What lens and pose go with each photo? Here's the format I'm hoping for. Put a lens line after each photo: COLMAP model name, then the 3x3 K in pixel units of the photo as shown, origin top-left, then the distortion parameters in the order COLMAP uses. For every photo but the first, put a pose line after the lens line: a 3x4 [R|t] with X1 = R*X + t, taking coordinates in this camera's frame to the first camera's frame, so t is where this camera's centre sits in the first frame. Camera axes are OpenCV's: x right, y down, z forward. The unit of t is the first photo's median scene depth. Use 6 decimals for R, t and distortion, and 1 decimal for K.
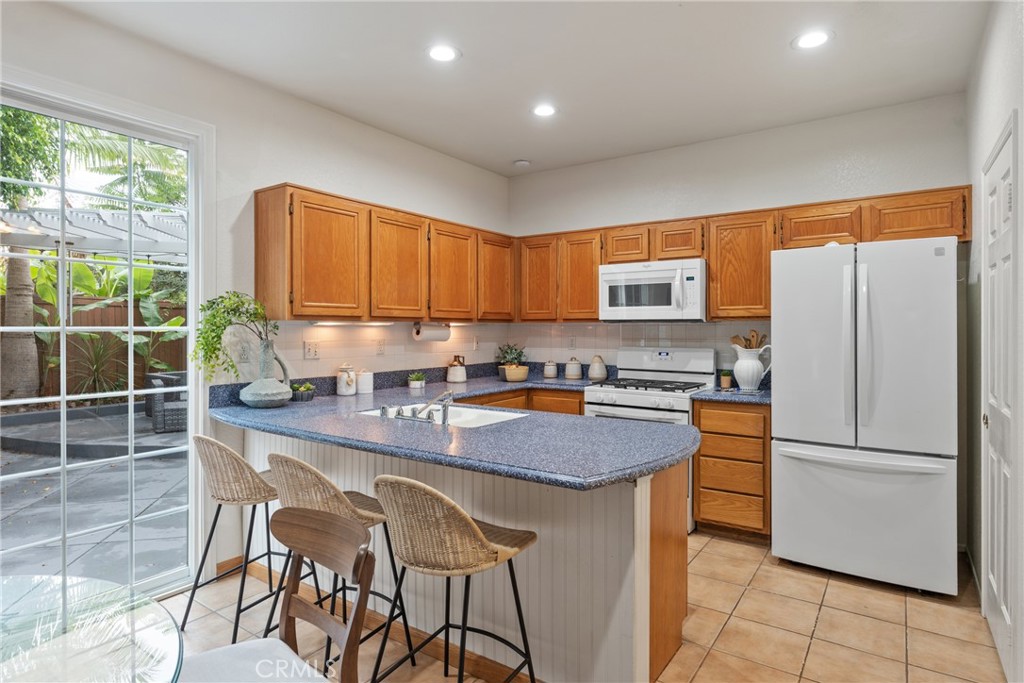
lens RADIAL K [[554.3, 0, 514.9], [0, 554.3, 332.4], [0, 0, 1]] dist [-0.005150, -0.000326]
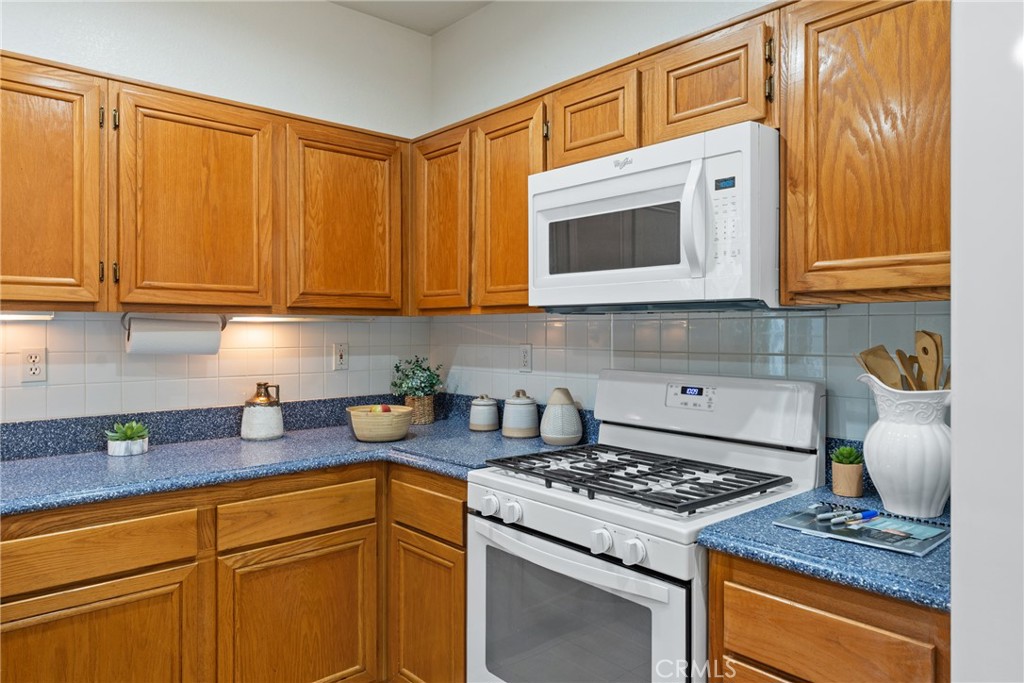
lens RADIAL K [[677.5, 0, 512.3], [0, 677.5, 332.8], [0, 0, 1]] dist [0.000406, -0.002733]
pose [[0.971457, 0.001209, -0.237213, 0.273732], [-0.001684, 0.999997, -0.001799, -0.001967], [0.237210, 0.002148, 0.971456, 0.527327]]
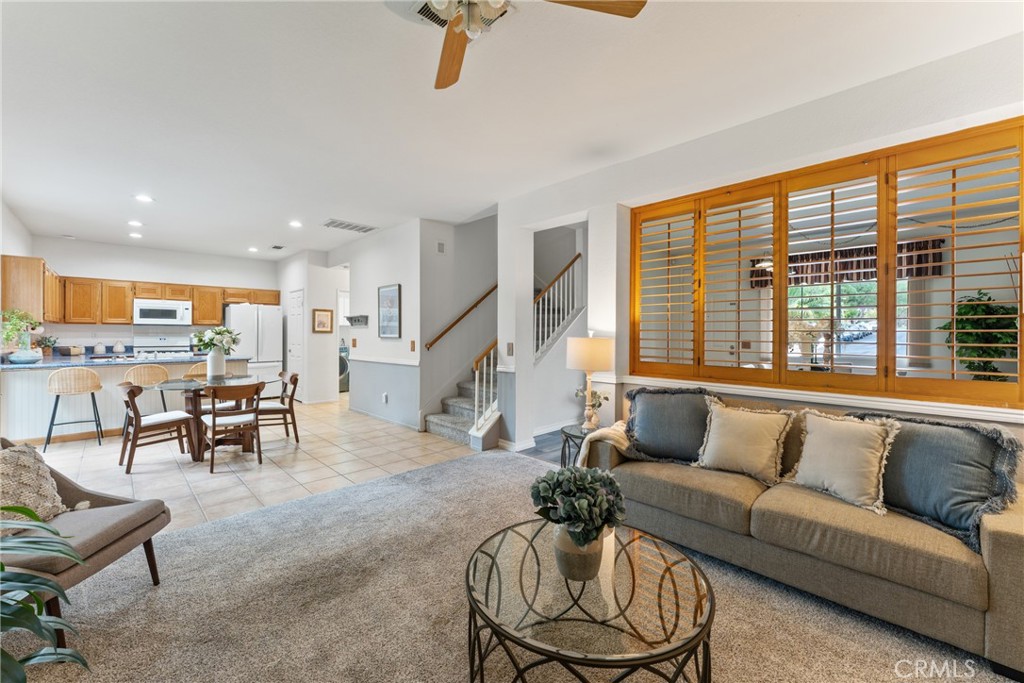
lens RADIAL K [[411.0, 0, 516.5], [0, 411.0, 333.8], [0, 0, 1]] dist [0.001415, -0.000198]
pose [[0.187157, -0.001181, 0.982329, -1.220947], [0.003184, 0.999995, 0.000595, 0.021153], [-0.982325, 0.003016, 0.187159, -0.829084]]
